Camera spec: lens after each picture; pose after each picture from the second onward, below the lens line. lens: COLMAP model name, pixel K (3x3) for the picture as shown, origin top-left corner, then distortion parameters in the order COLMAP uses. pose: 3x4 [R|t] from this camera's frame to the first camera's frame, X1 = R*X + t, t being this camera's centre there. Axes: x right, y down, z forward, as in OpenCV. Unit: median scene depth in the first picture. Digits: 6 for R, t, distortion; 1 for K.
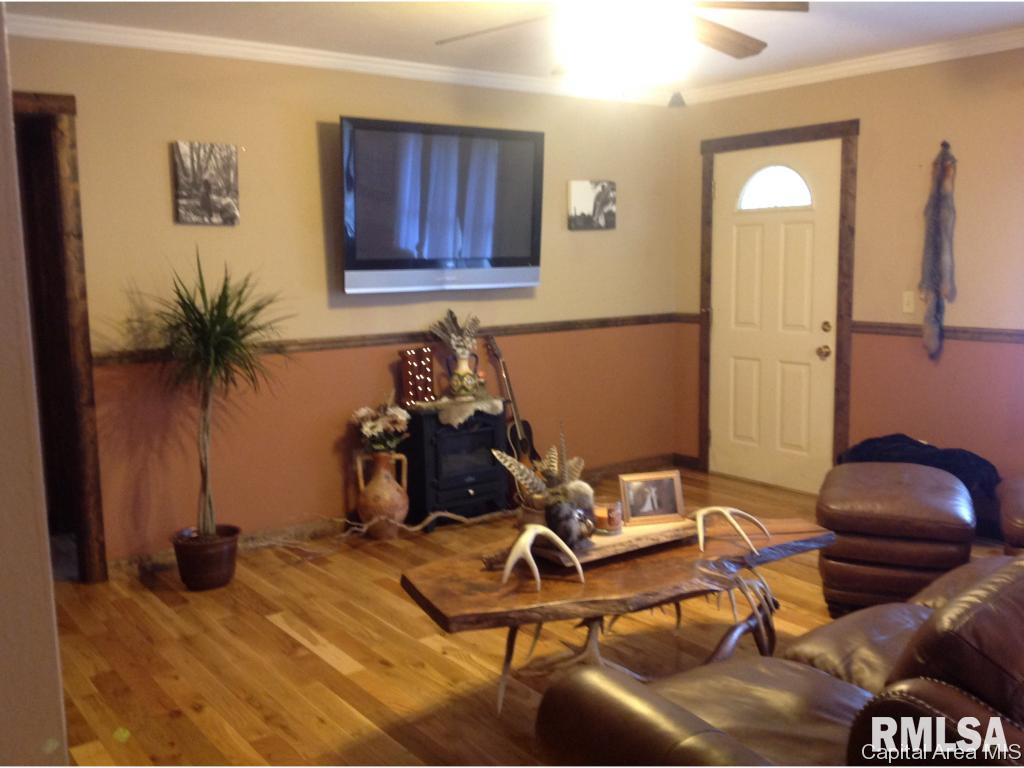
lens RADIAL K [[966.1, 0, 512.0], [0, 966.1, 384.0], [0, 0, 1]] dist [0.190652, -0.438391]
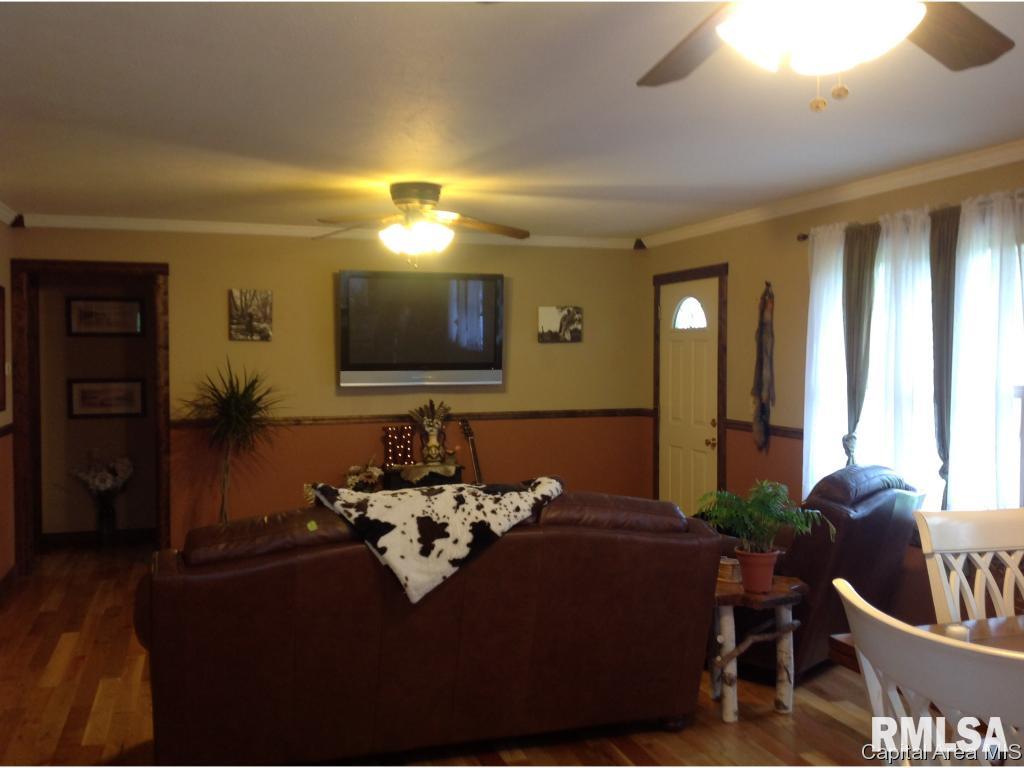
lens RADIAL K [[966.1, 0, 512.0], [0, 966.1, 384.0], [0, 0, 1]] dist [0.190652, -0.438391]
pose [[0.948259, 0.024422, -0.316557, 0.510610], [-0.054529, 0.994750, -0.086600, 0.015497], [0.312780, 0.099380, 0.944612, -0.290061]]
